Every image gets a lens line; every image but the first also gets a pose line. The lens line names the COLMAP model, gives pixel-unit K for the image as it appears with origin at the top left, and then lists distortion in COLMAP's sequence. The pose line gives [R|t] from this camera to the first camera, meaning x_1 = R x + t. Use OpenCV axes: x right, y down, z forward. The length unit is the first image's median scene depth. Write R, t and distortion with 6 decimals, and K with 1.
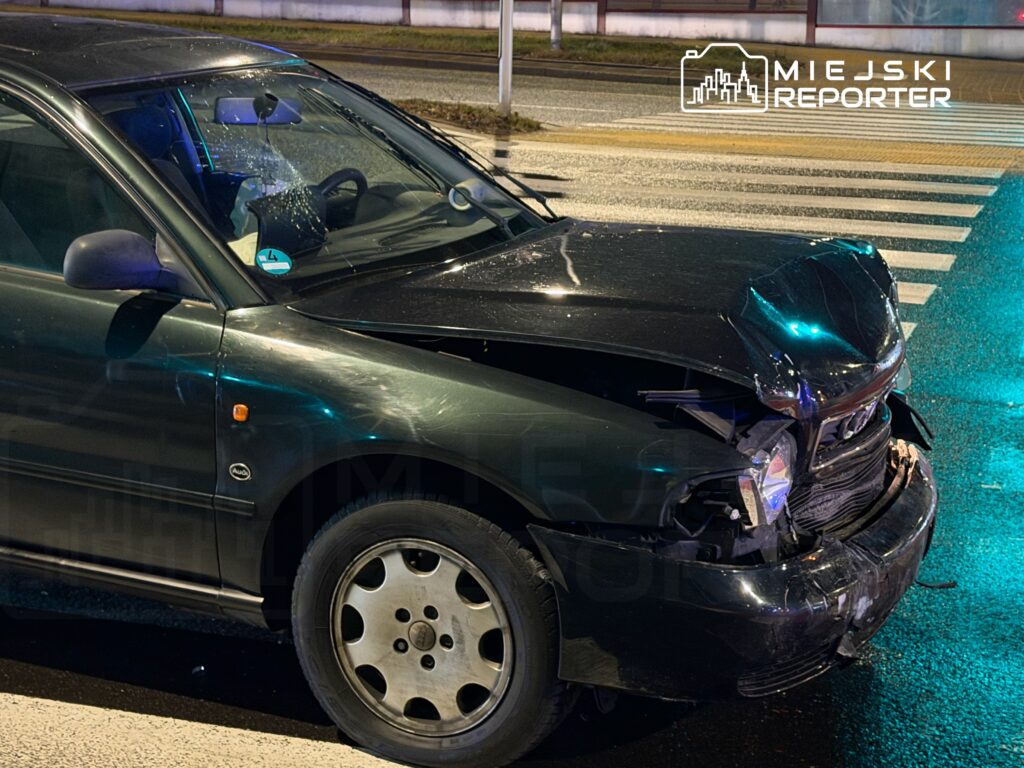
lens RADIAL K [[1889.8, 0, 509.6], [0, 1889.8, 380.5], [0, 0, 1]] dist [0.095170, 0.000000]
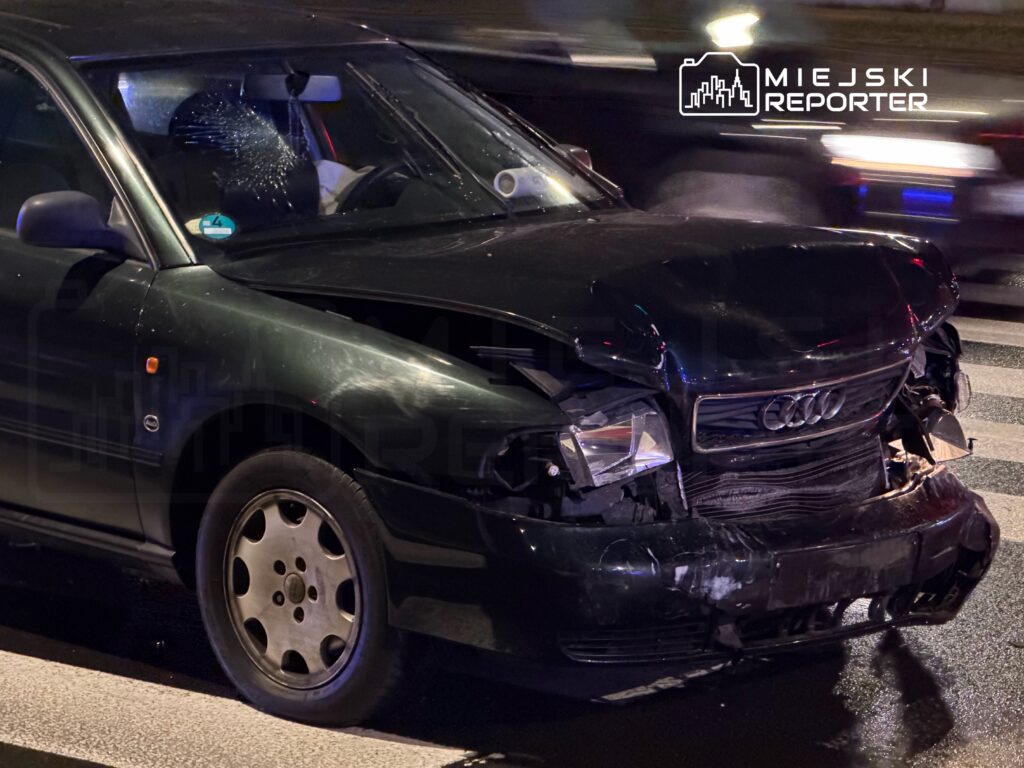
lens RADIAL K [[3174.0, 0, 516.0], [0, 3174.0, 384.2], [0, 0, 1]] dist [0.074666, 0.000000]
pose [[0.948007, 0.037918, -0.315984, 0.602401], [-0.061355, 0.996026, -0.064553, 0.128575], [0.312280, 0.080584, 0.946566, -0.589560]]
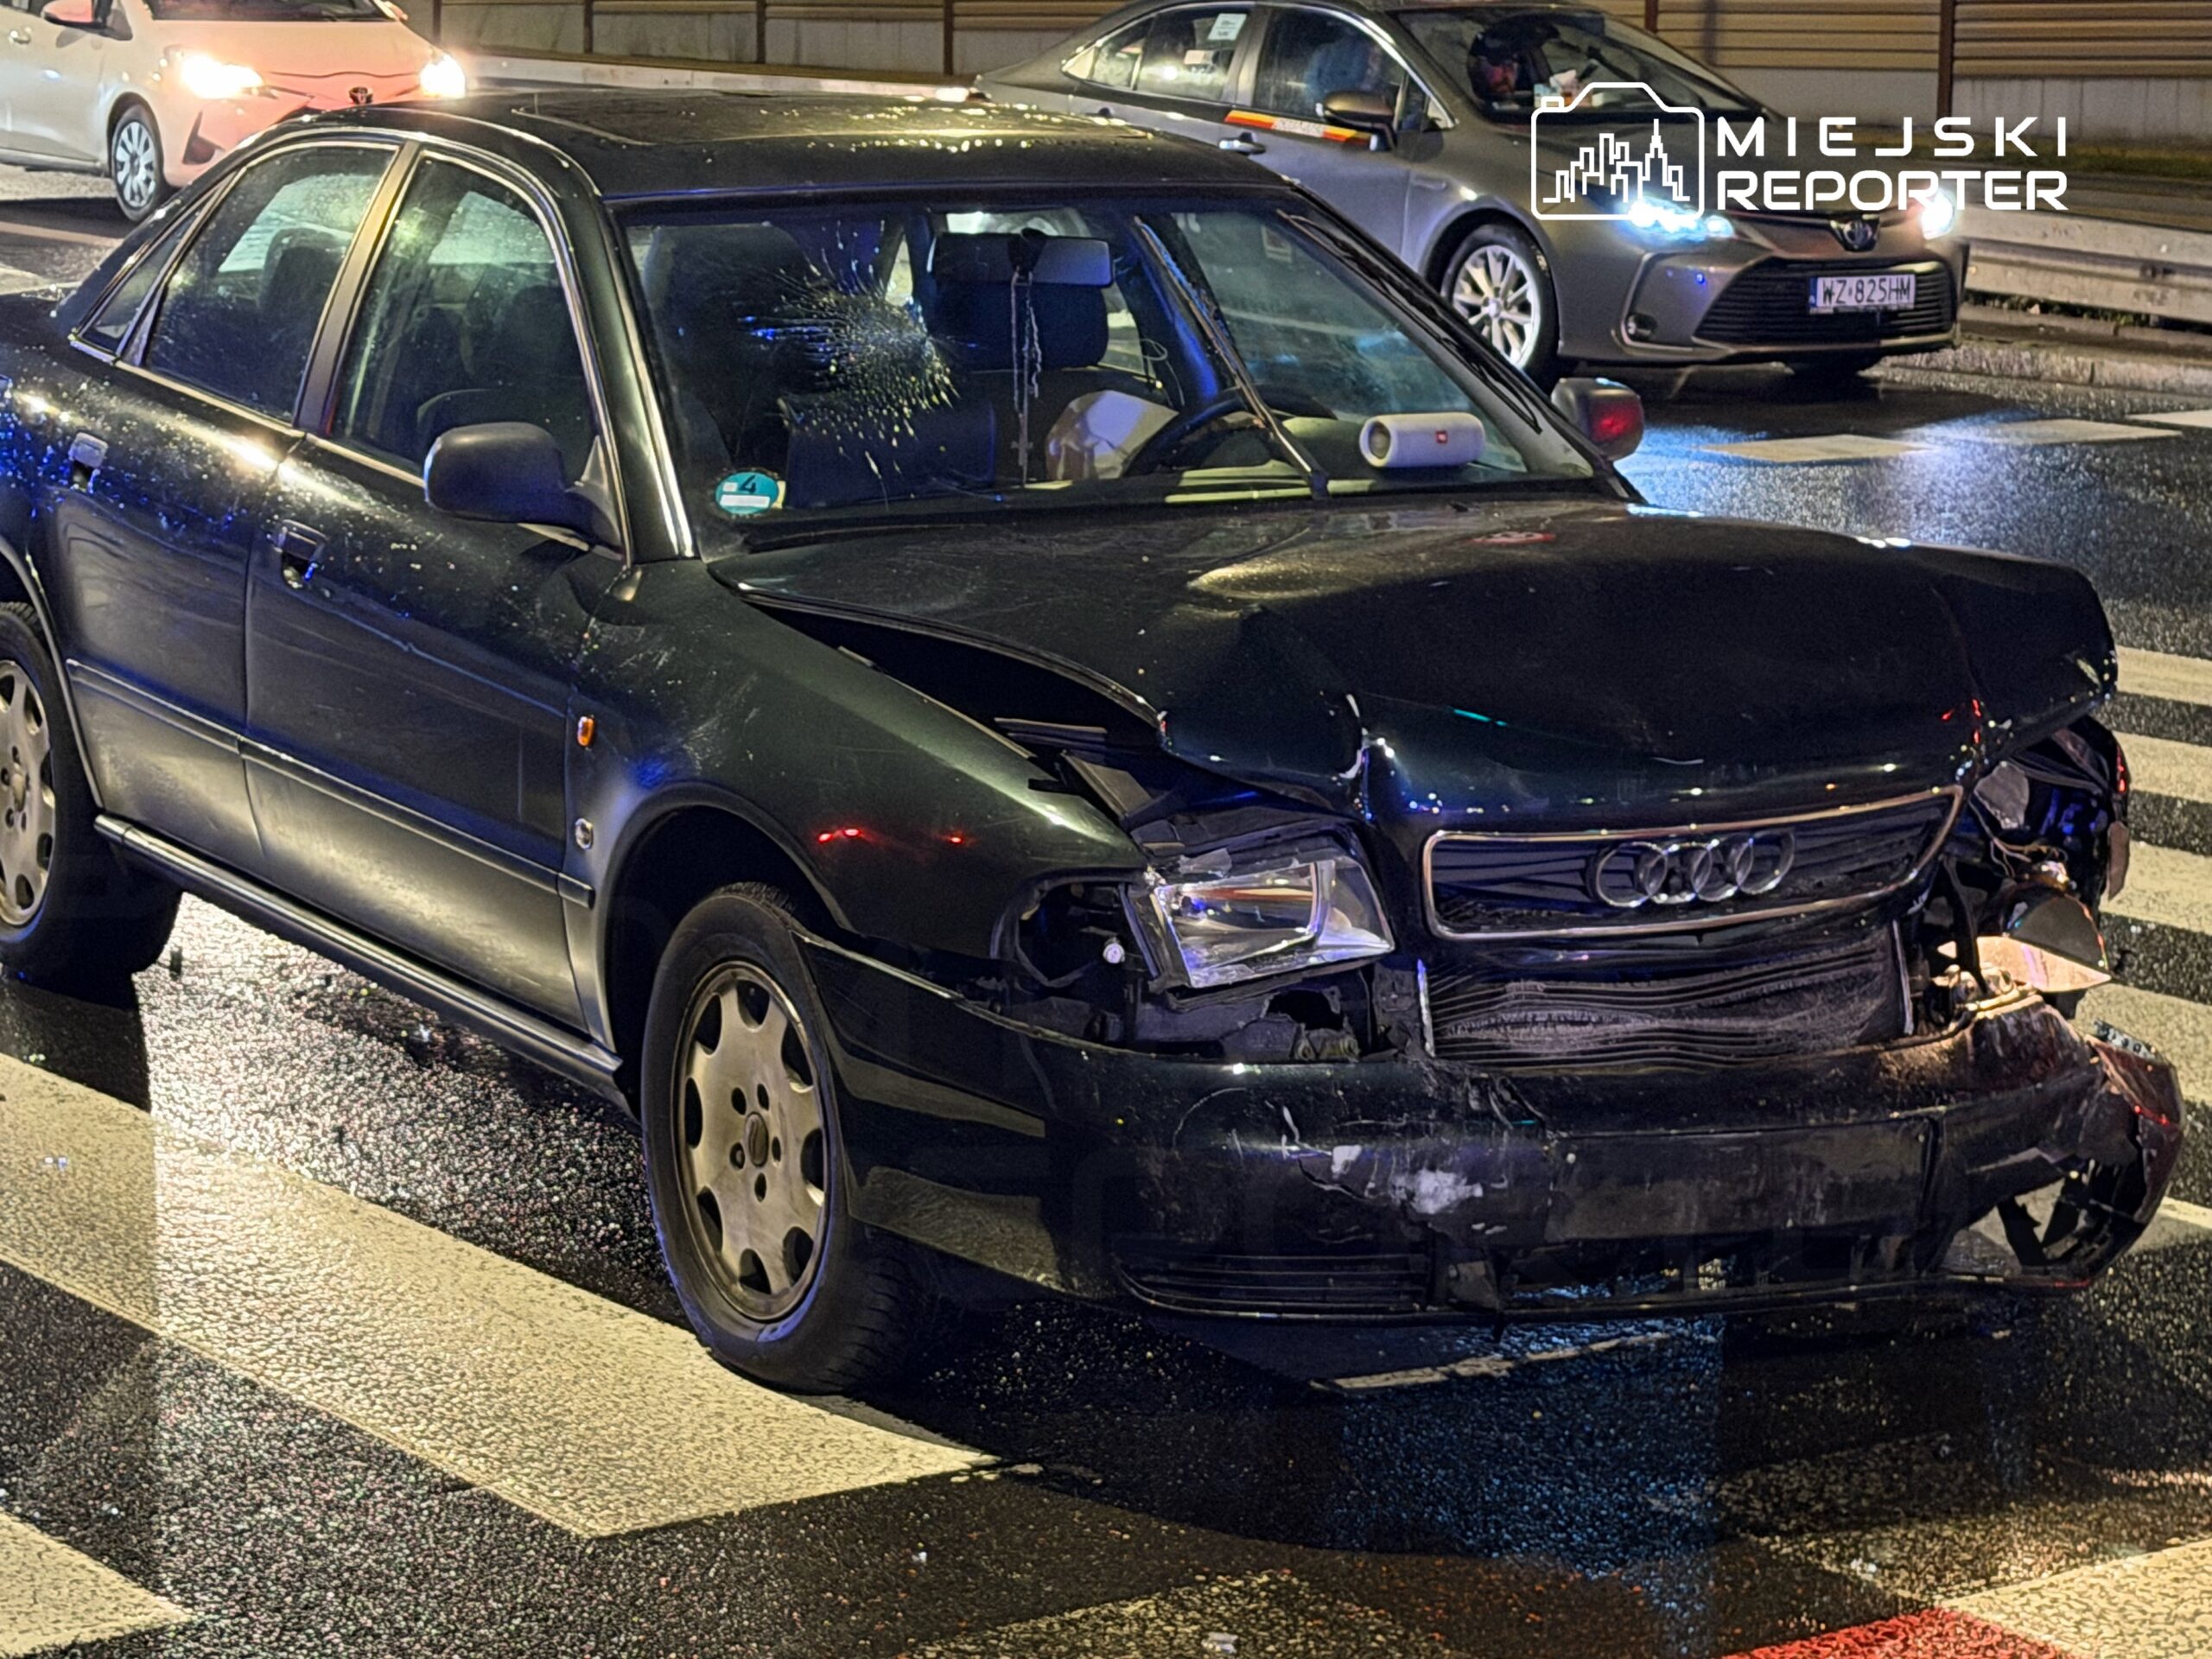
lens RADIAL K [[5330.8, 0, 1143.5], [0, 5330.8, 841.9], [0, 0, 1]] dist [0.075001, 0.000000]
pose [[0.814041, 0.087140, -0.574234, 0.962246], [-0.129881, 0.990955, -0.033743, 0.085178], [0.566100, 0.102050, 0.817996, -0.256369]]
